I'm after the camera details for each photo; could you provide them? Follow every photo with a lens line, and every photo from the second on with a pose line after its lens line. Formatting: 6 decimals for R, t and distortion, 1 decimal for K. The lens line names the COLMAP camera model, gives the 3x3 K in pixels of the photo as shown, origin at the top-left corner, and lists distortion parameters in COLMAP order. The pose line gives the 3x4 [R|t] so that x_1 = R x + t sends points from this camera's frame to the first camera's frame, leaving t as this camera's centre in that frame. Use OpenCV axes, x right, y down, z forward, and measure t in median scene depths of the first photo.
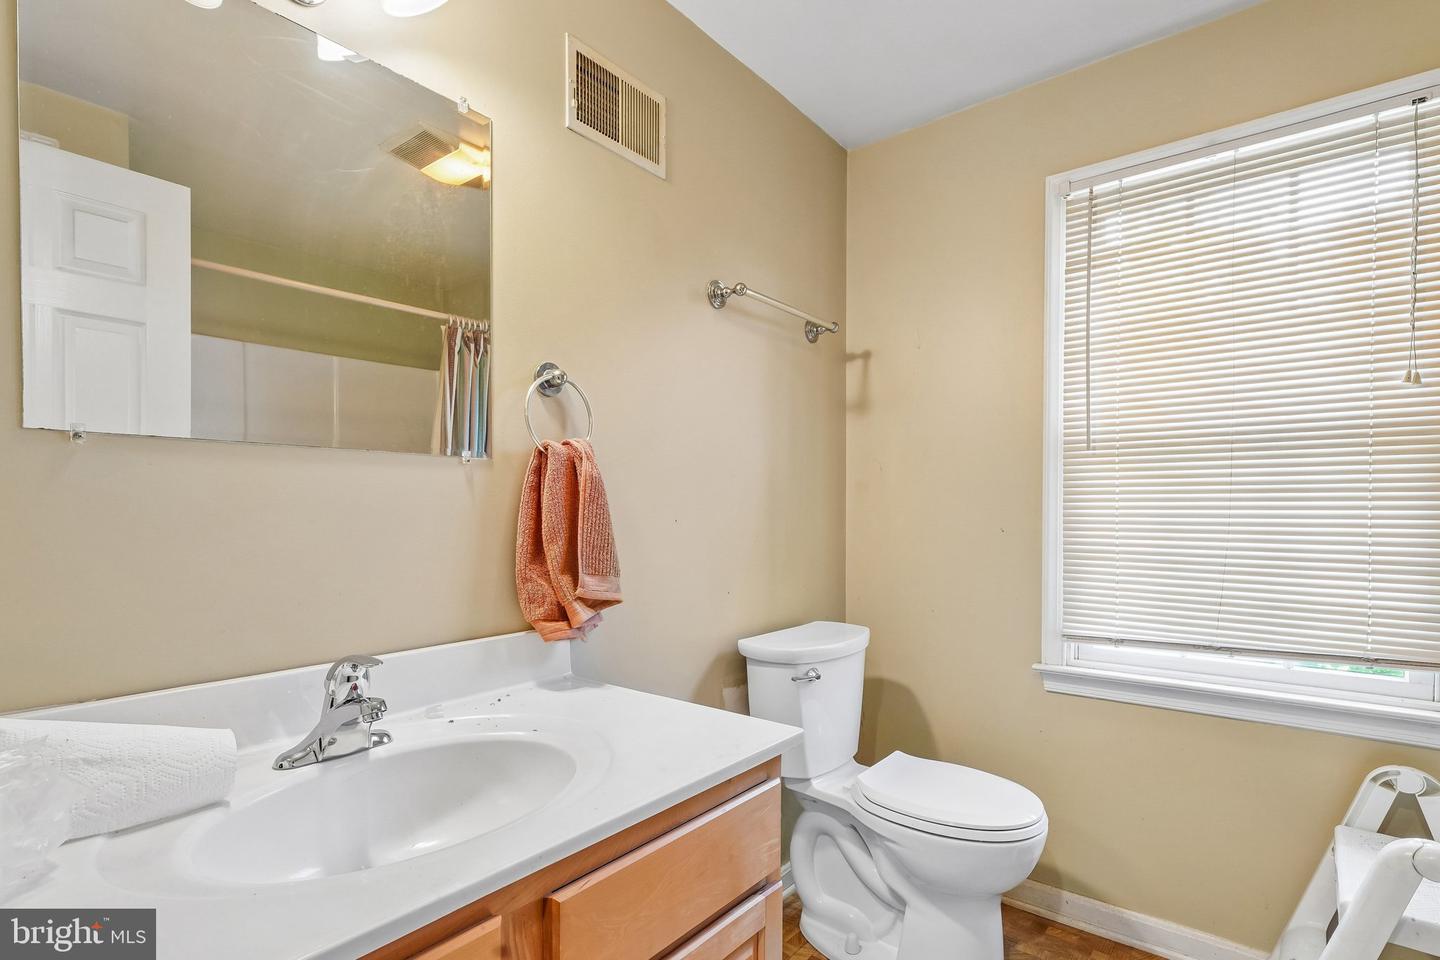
lens RADIAL K [[709.6, 0, 713.8], [0, 709.6, 486.4], [0, 0, 1]] dist [-0.005860, -0.000660]
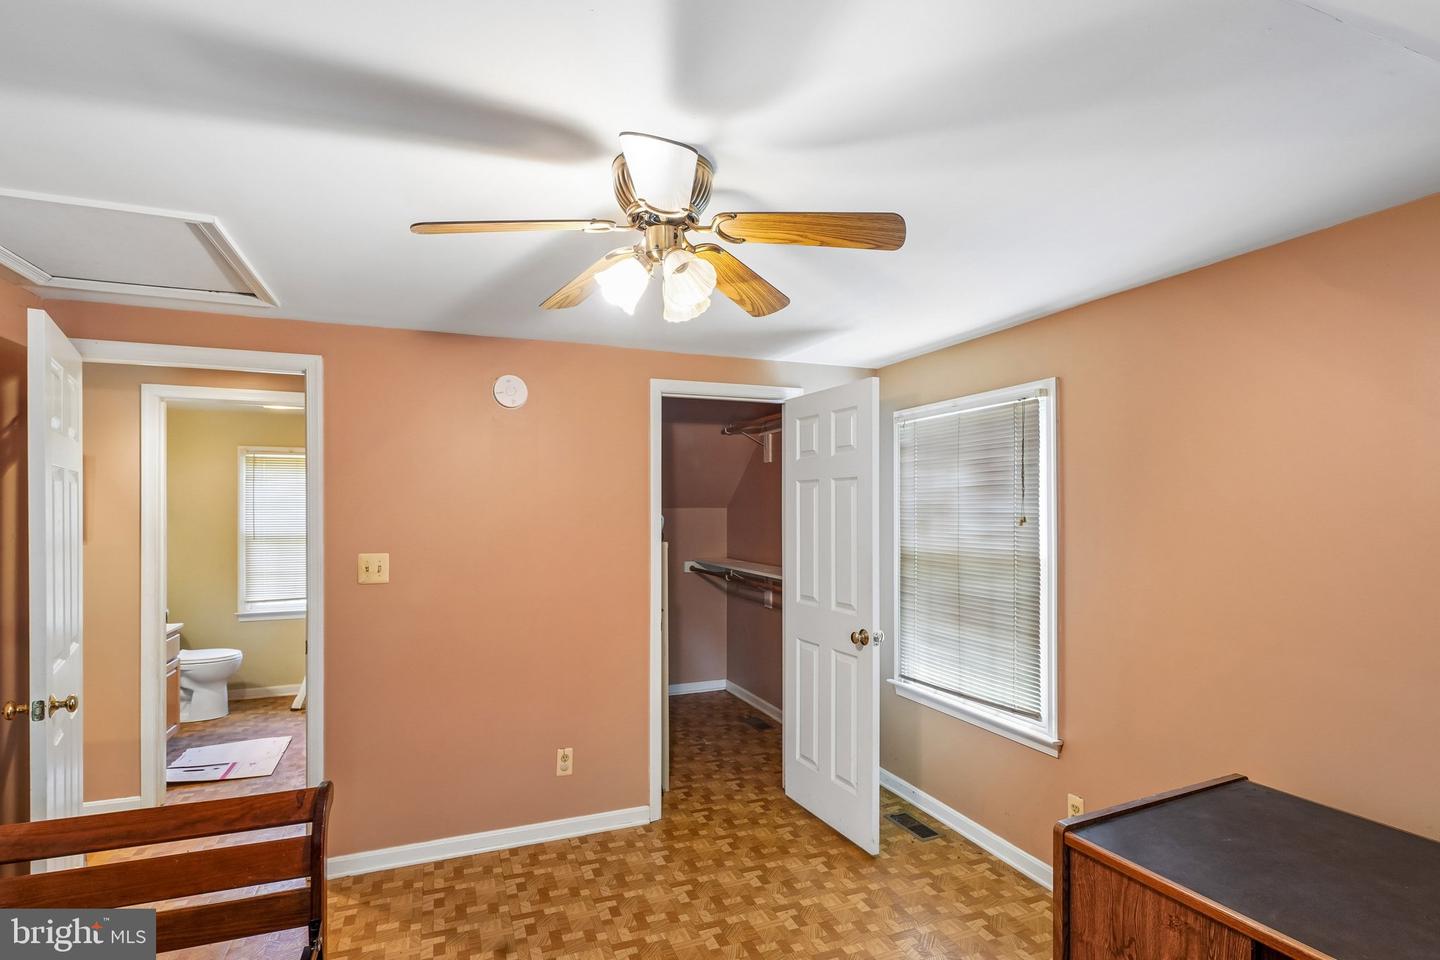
lens RADIAL K [[709.6, 0, 725.6], [0, 709.6, 490.0], [0, 0, 1]] dist [-0.005860, -0.000660]
pose [[0.493057, -0.000578, 0.869997, -1.131581], [0.007583, 0.999965, -0.003633, -0.247905], [-0.869964, 0.008389, 0.493044, -2.294926]]
